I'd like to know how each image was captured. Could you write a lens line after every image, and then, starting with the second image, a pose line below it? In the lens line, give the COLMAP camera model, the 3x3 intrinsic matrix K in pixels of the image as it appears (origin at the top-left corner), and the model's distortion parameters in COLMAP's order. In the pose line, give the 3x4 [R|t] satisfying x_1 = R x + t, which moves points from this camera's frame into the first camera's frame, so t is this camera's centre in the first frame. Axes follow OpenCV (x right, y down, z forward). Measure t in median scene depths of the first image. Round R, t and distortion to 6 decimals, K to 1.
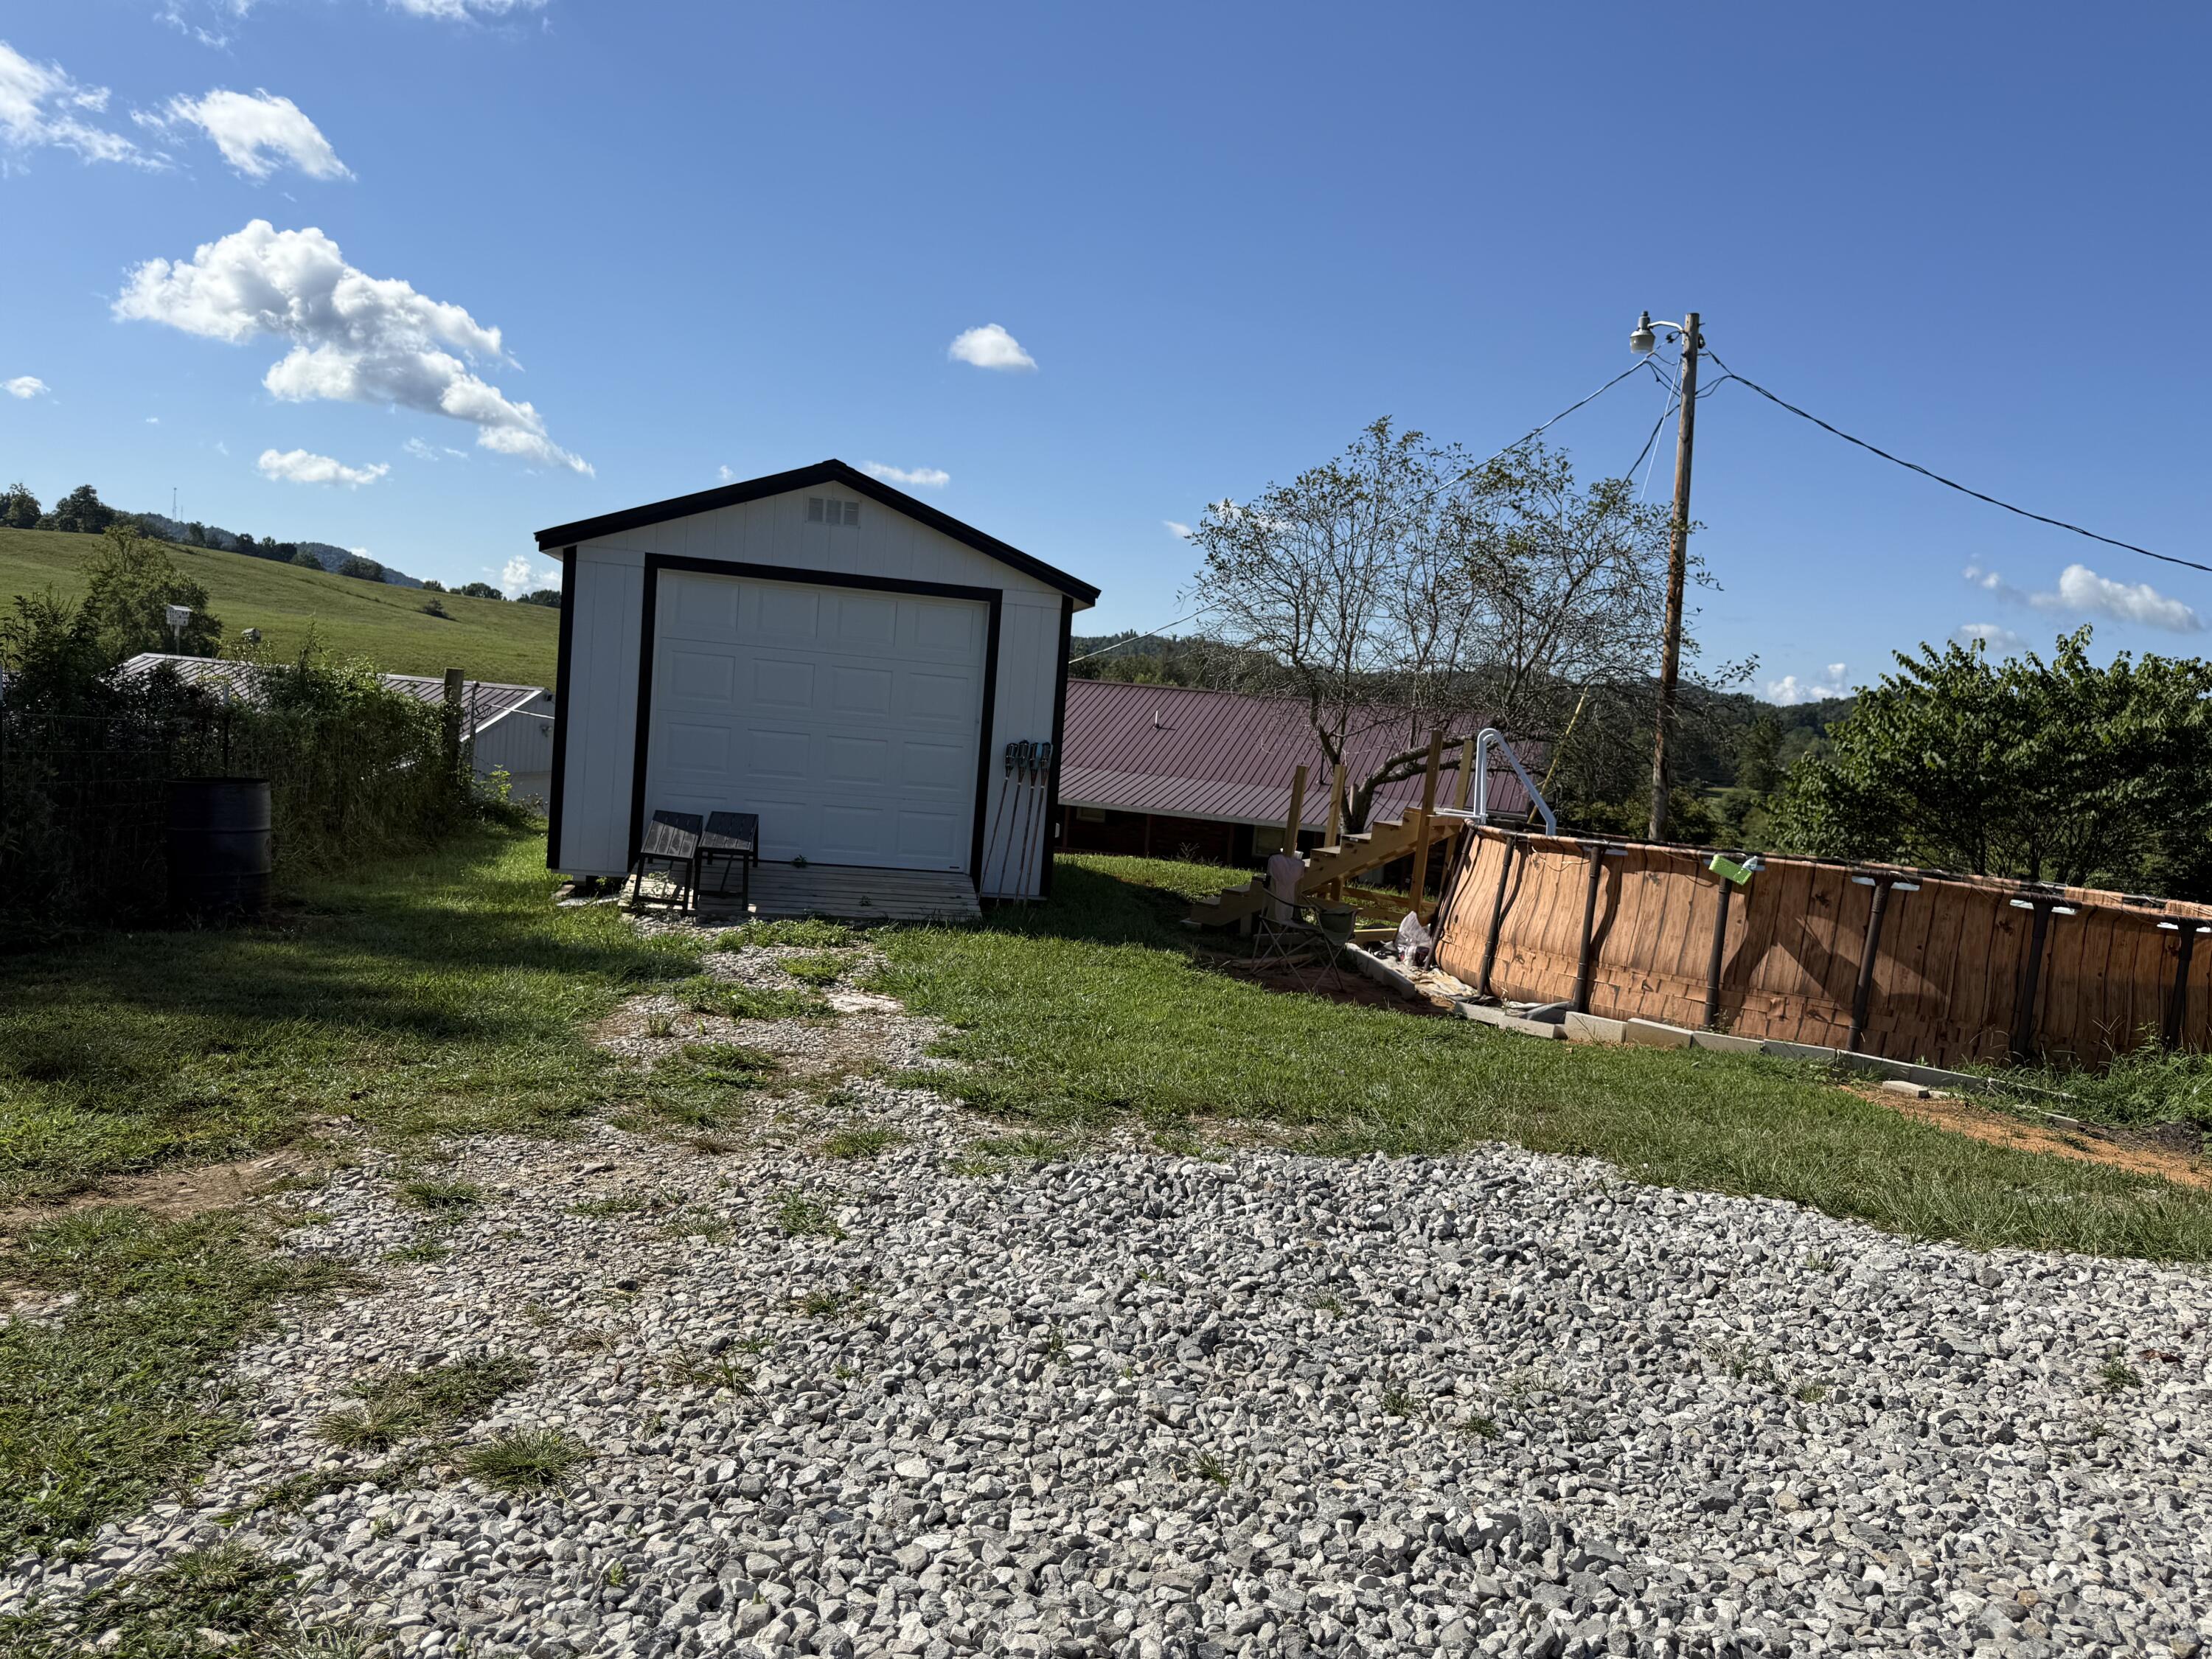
lens RADIAL K [[1549.8, 0, 1106.0], [0, 1549.8, 829.5], [0, 0, 1]] dist [-0.002748, -0.001606]
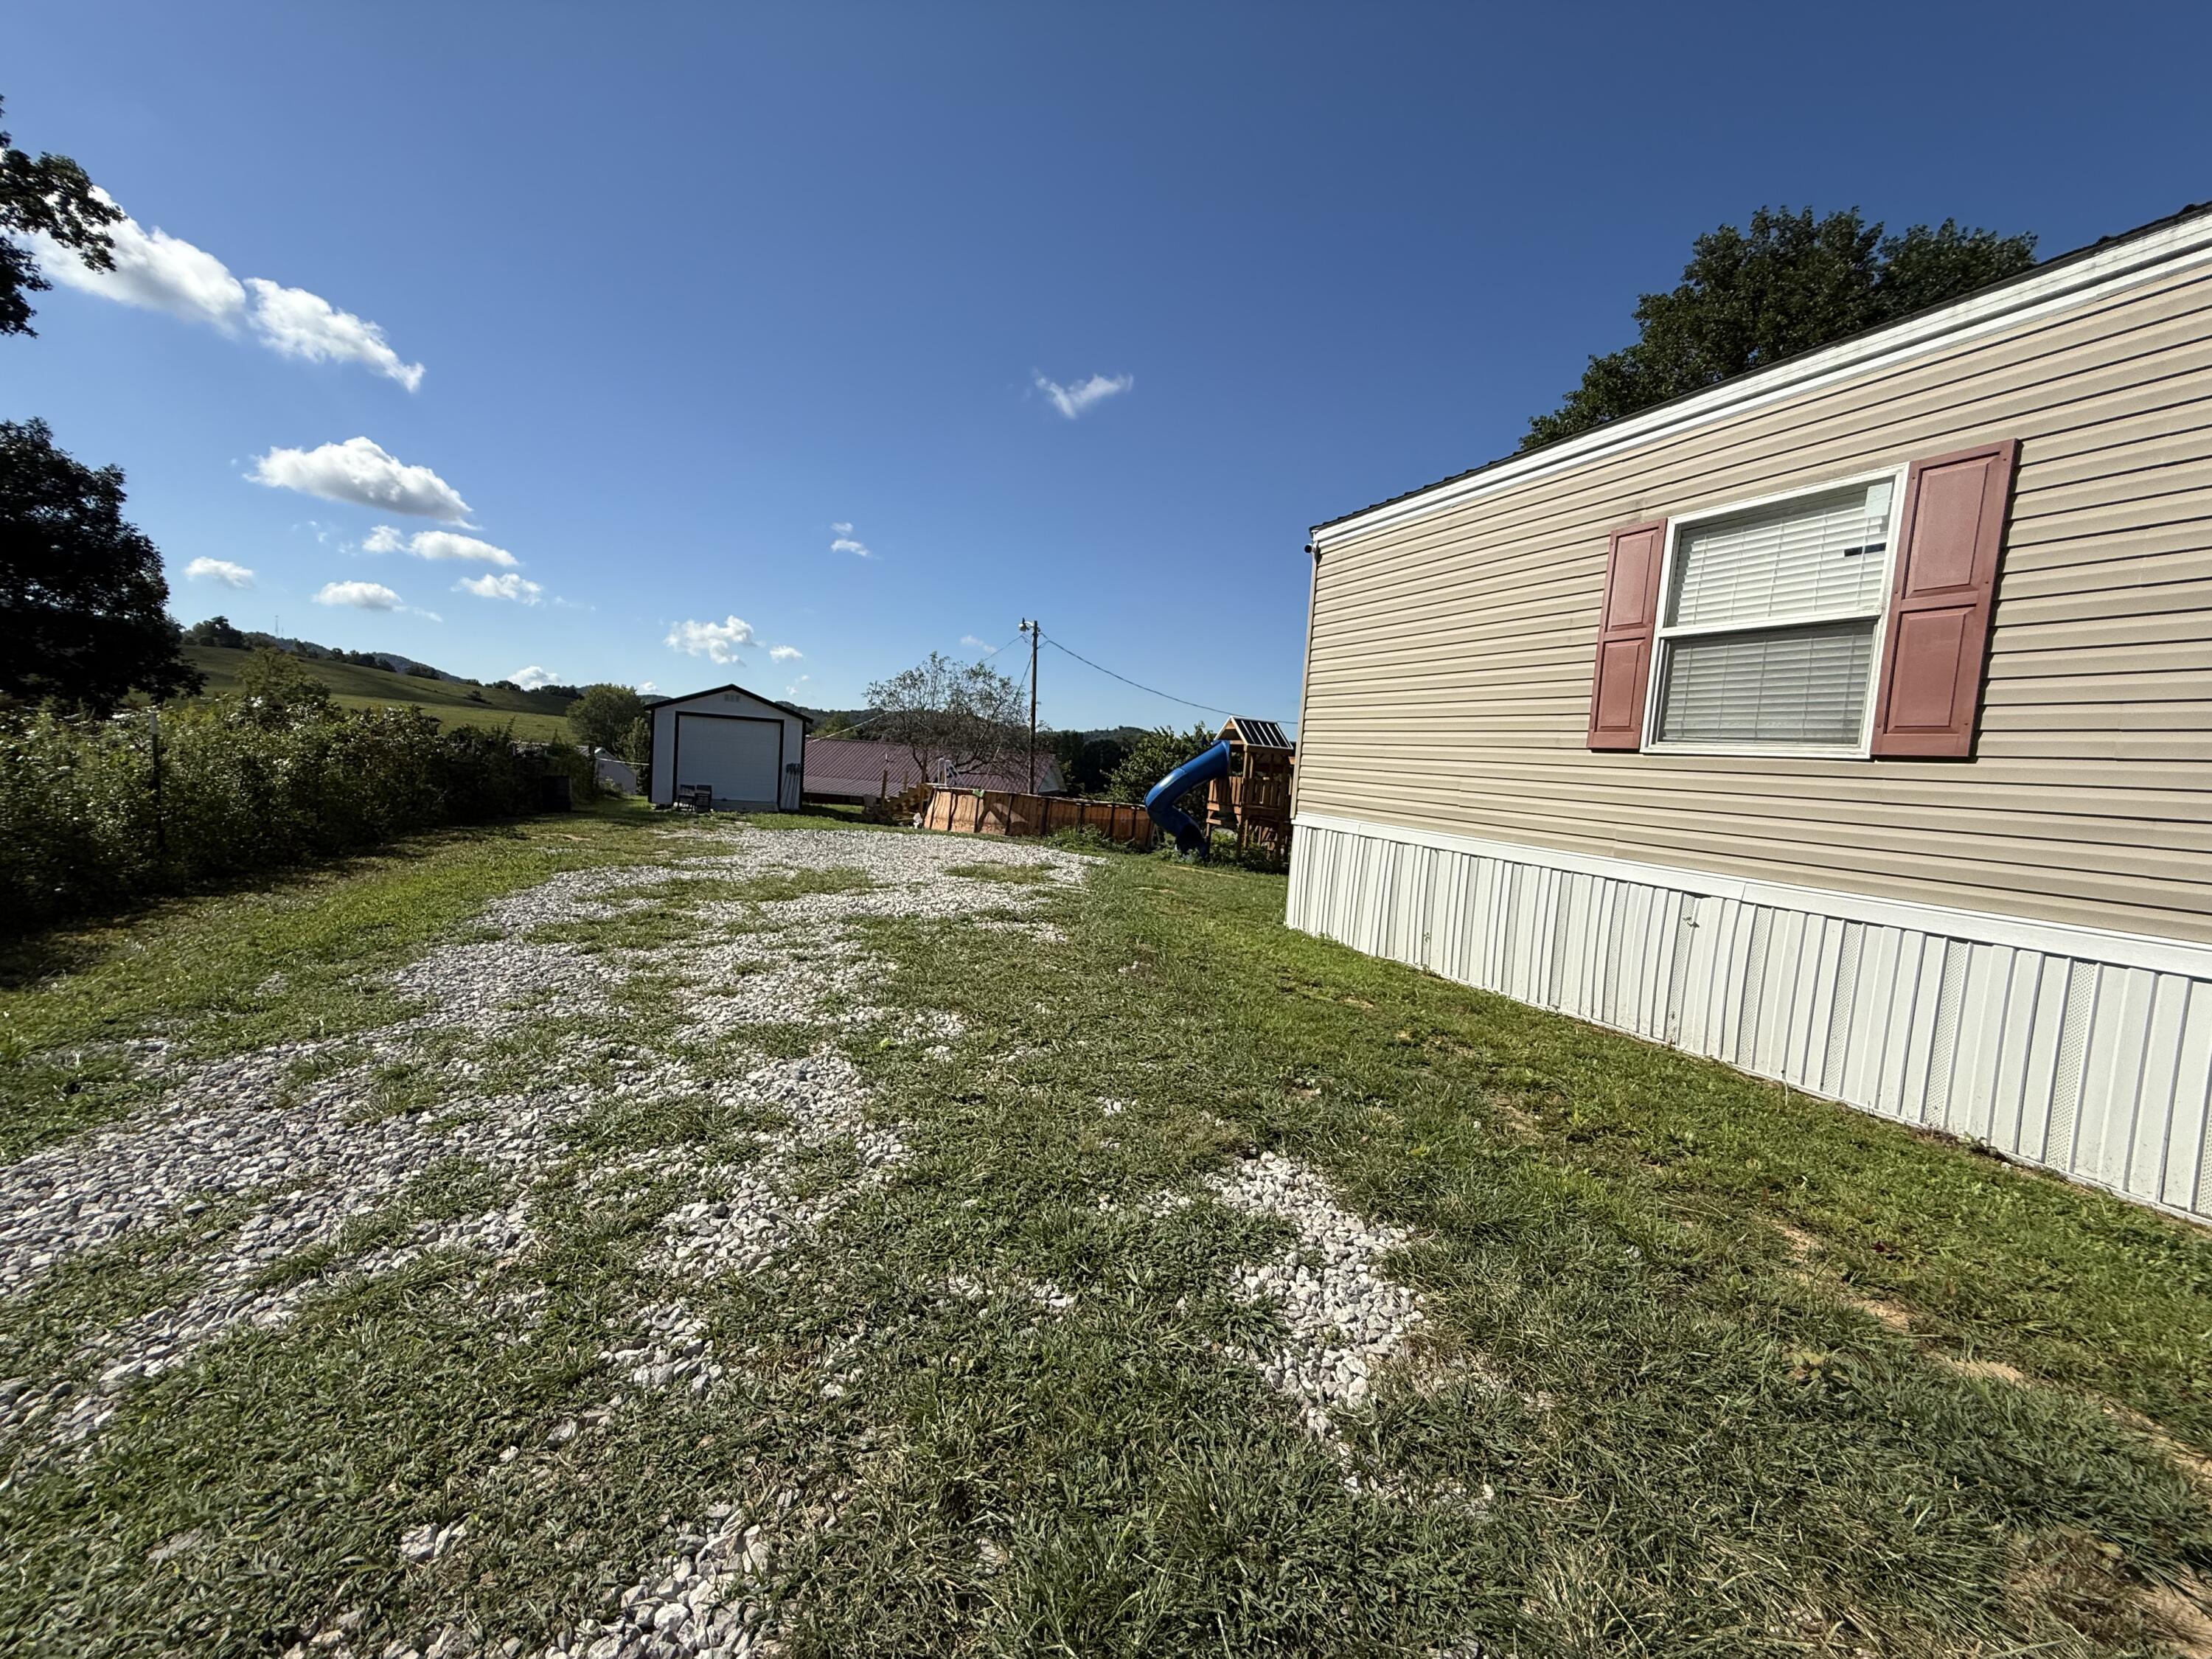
lens RADIAL K [[886.9, 0, 1109.1], [0, 886.9, 822.1], [0, 0, 1]] dist [-0.000058, 0.000452]
pose [[0.976103, -0.027381, 0.215577, 0.133956], [0.027368, 0.999621, 0.003049, 0.057096], [-0.215578, 0.002924, 0.976482, -0.707237]]
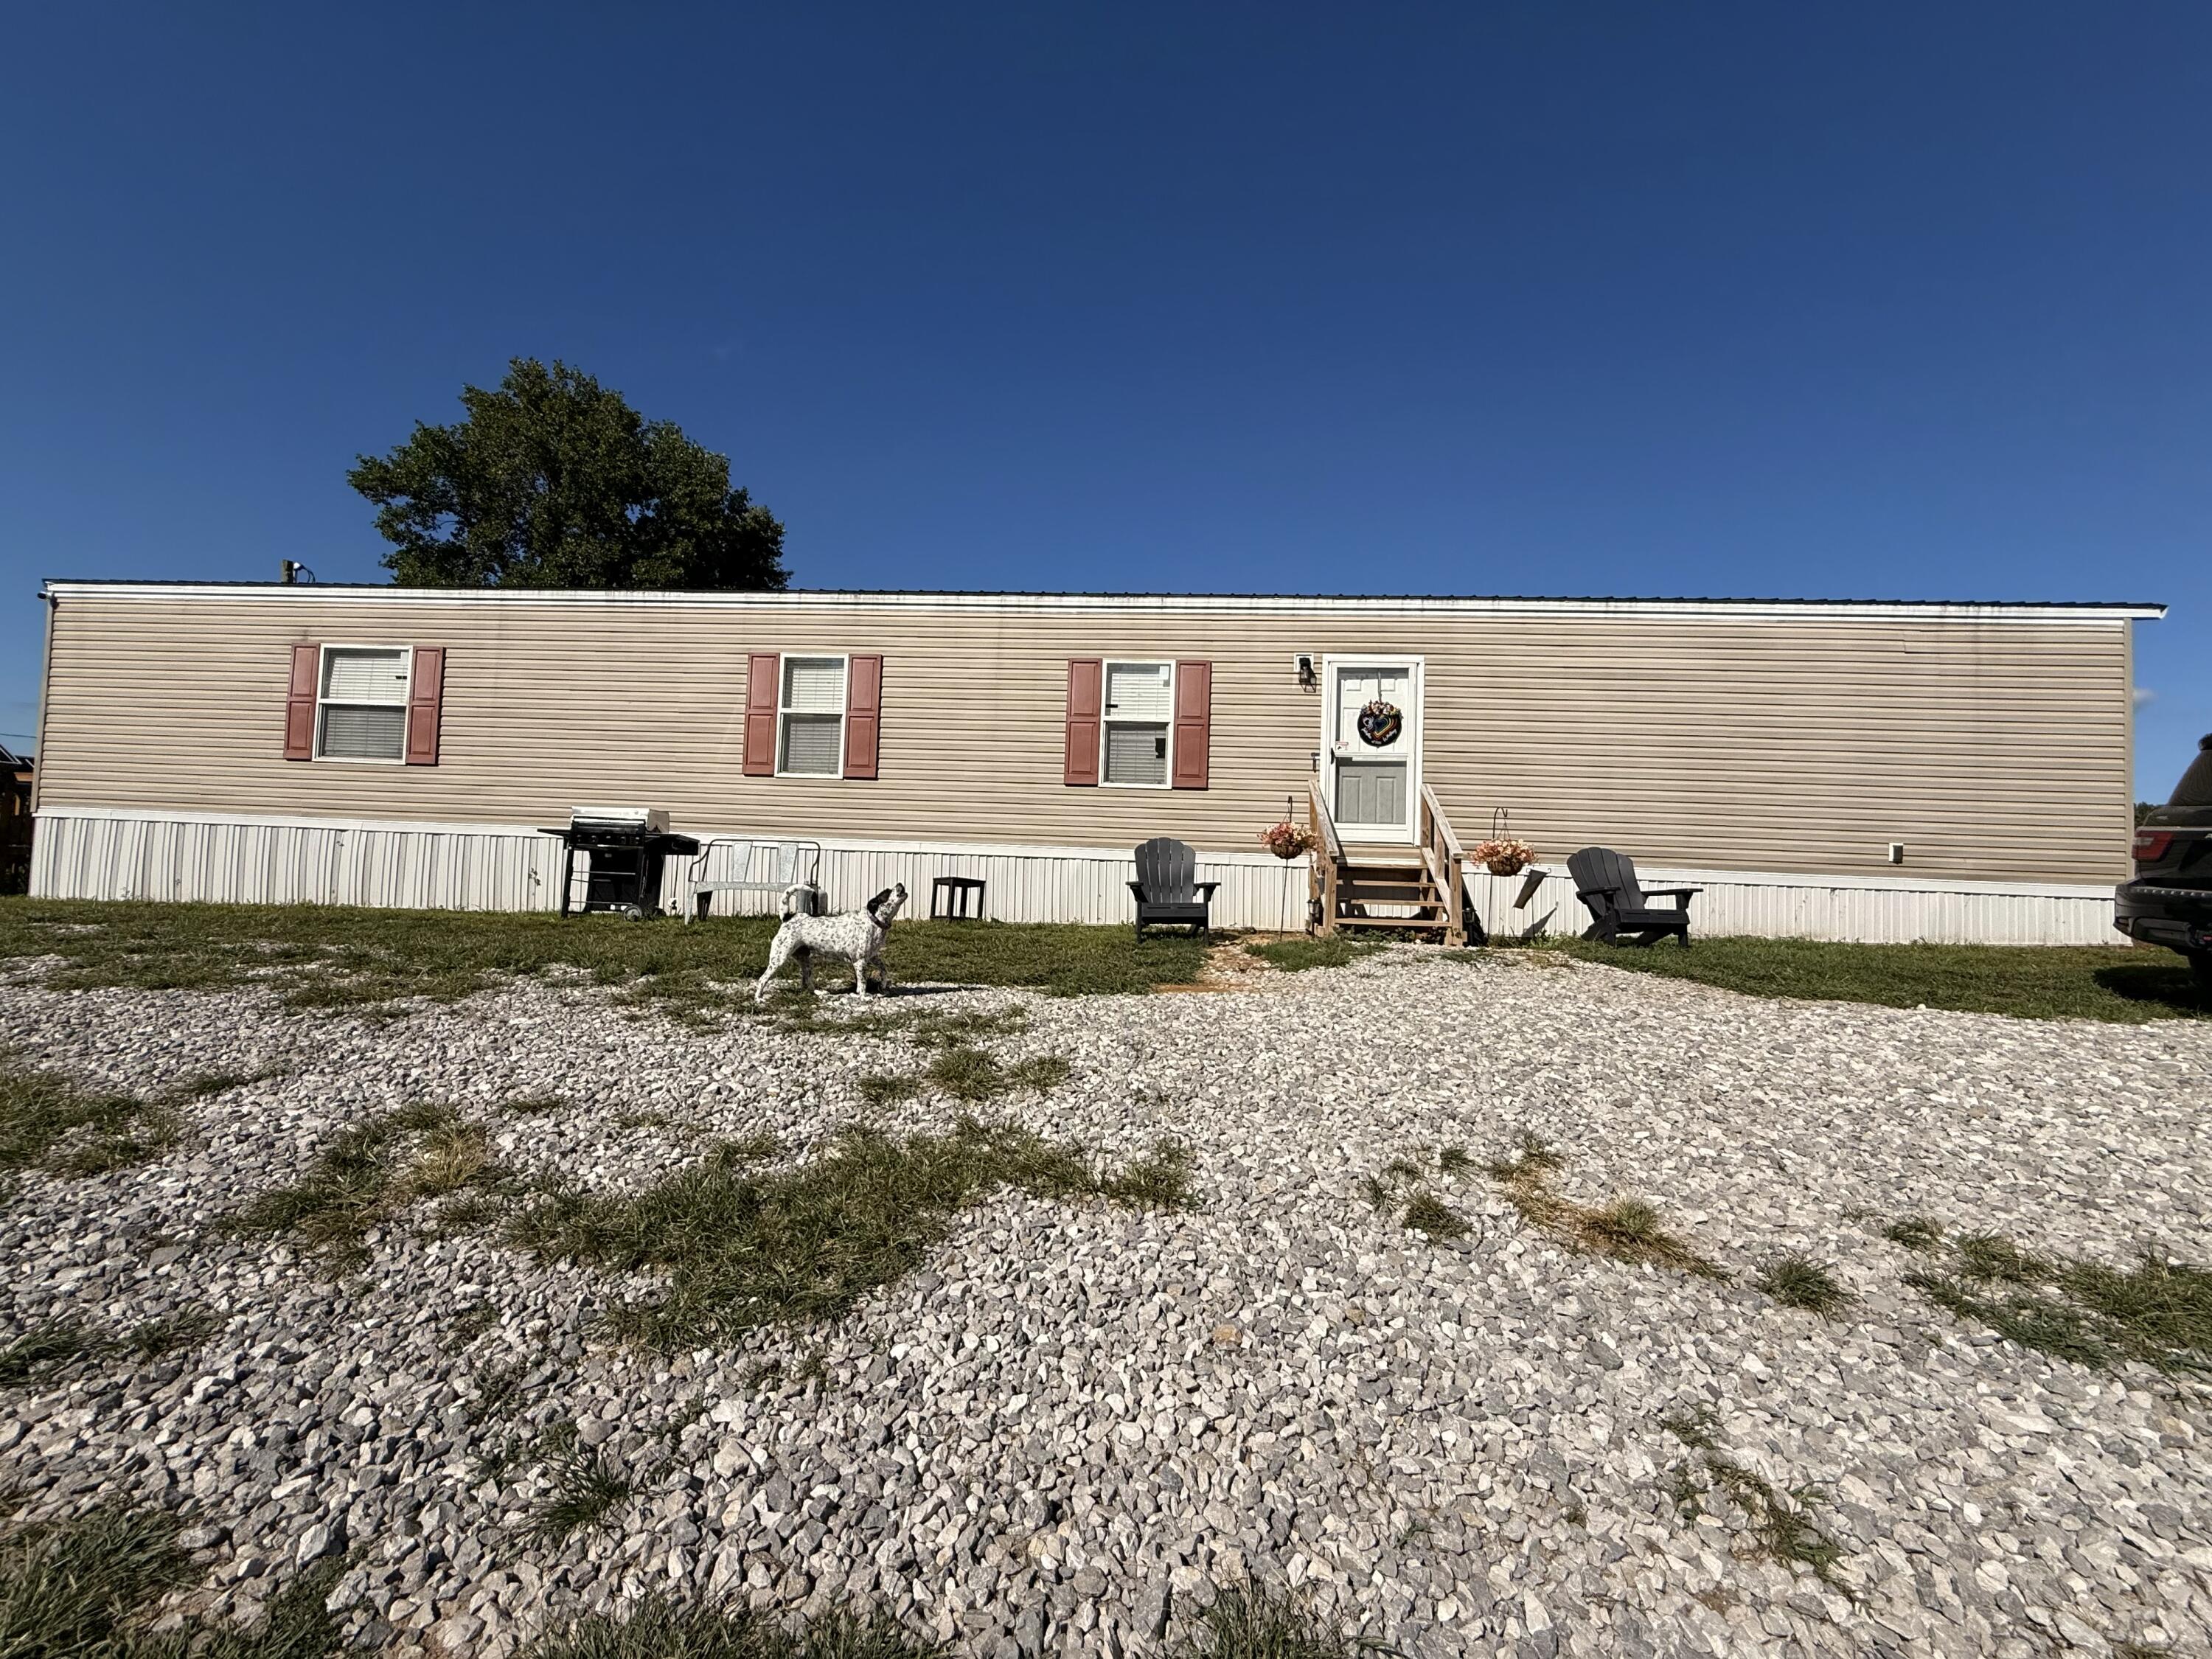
lens RADIAL K [[886.9, 0, 1109.1], [0, 886.9, 822.1], [0, 0, 1]] dist [-0.000058, 0.000452]
pose [[0.254423, -0.037883, 0.966351, -0.493695], [0.065677, 0.997602, 0.021817, 0.201887], [-0.964860, 0.057916, 0.256301, -2.019135]]
